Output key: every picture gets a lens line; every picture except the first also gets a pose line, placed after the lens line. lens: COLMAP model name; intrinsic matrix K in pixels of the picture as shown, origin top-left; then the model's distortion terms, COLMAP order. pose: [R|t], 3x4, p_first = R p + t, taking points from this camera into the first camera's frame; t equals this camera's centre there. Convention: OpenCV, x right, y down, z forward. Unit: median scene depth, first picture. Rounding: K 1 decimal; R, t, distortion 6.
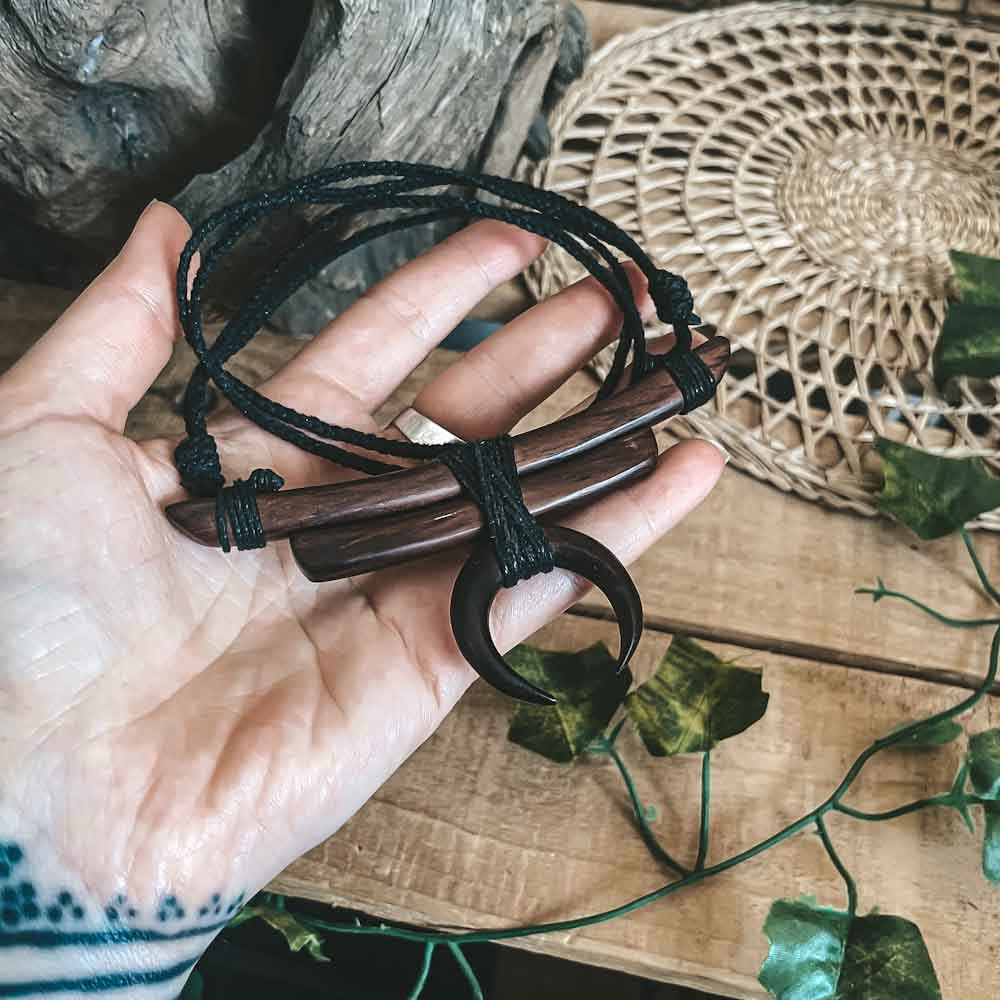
lens RADIAL K [[990.9, 0, 437.6], [0, 990.9, 481.4], [0, 0, 1]] dist [-0.214675, 0.802244]
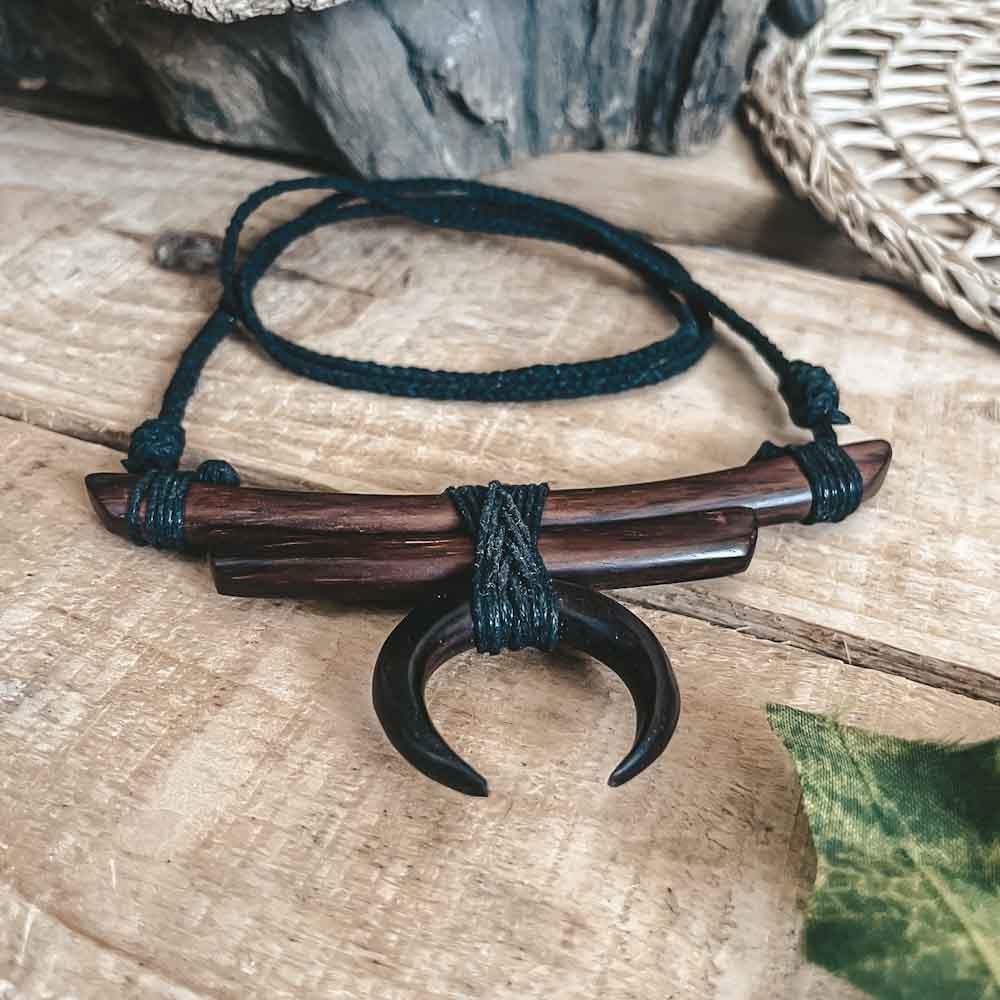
lens RADIAL K [[1065.8, 0, 503.7], [0, 1065.8, 487.8], [0, 0, 1]] dist [-0.086604, 0.178336]
pose [[0.989543, 0.139655, -0.036066, -0.037131], [-0.143886, 0.973209, -0.179333, 0.175638], [0.010055, 0.182647, 0.983127, 0.576281]]
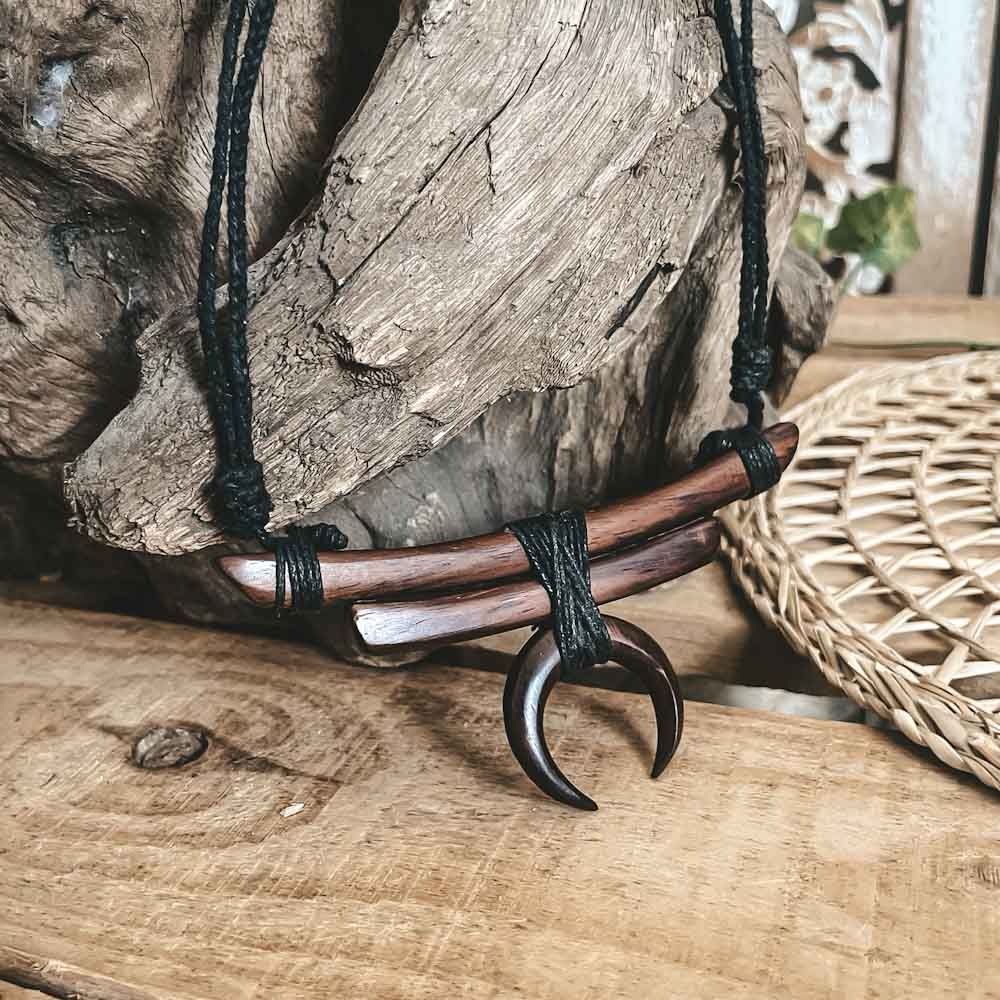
lens RADIAL K [[1065.8, 0, 503.7], [0, 1065.8, 487.8], [0, 0, 1]] dist [-0.086604, 0.178336]
pose [[0.990518, 0.022630, -0.135504, 0.038101], [-0.086015, 0.871242, -0.483258, 0.090616], [0.107121, 0.490331, 0.864928, 0.552488]]
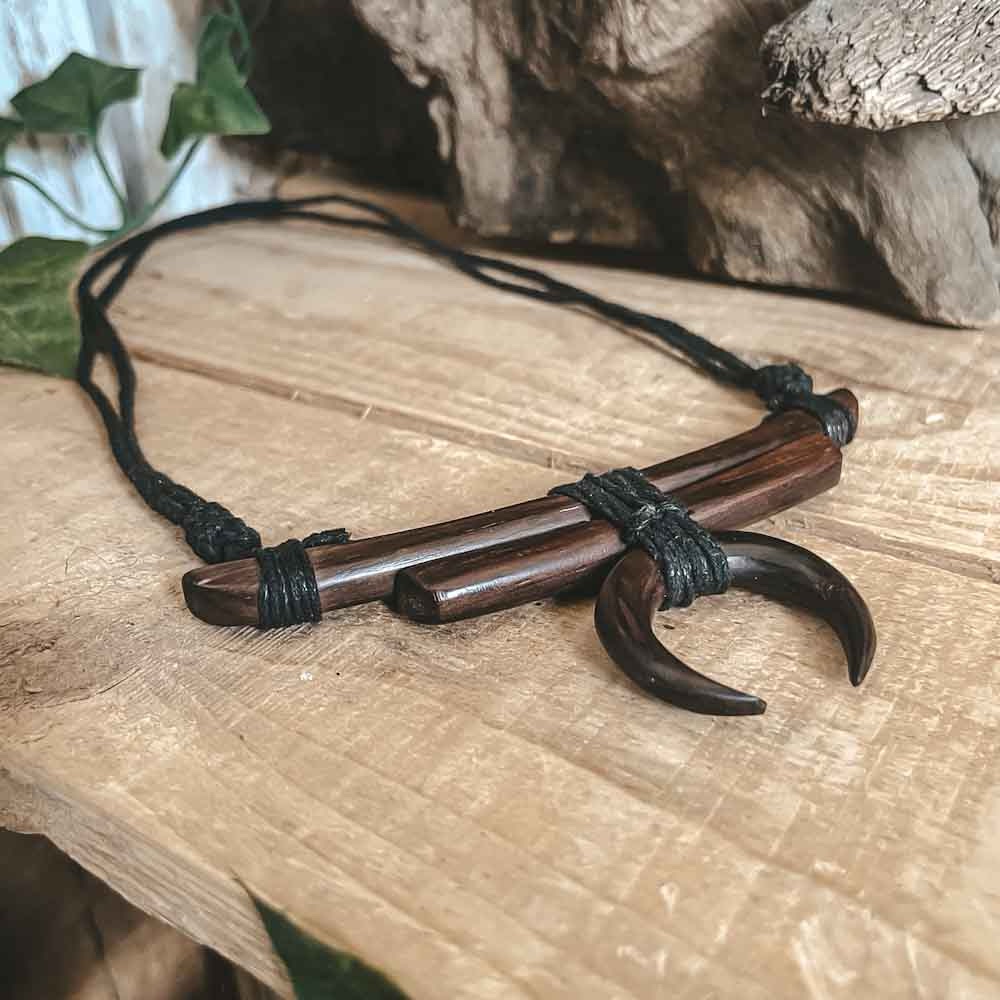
lens RADIAL K [[1069.3, 0, 525.9], [0, 1069.3, 468.7], [0, 0, 1]] dist [-0.094462, 0.197640]
pose [[0.945347, 0.159689, -0.284287, -0.252339], [-0.257537, 0.900413, -0.350616, 0.300857], [0.199986, 0.404668, 0.892328, 0.589073]]
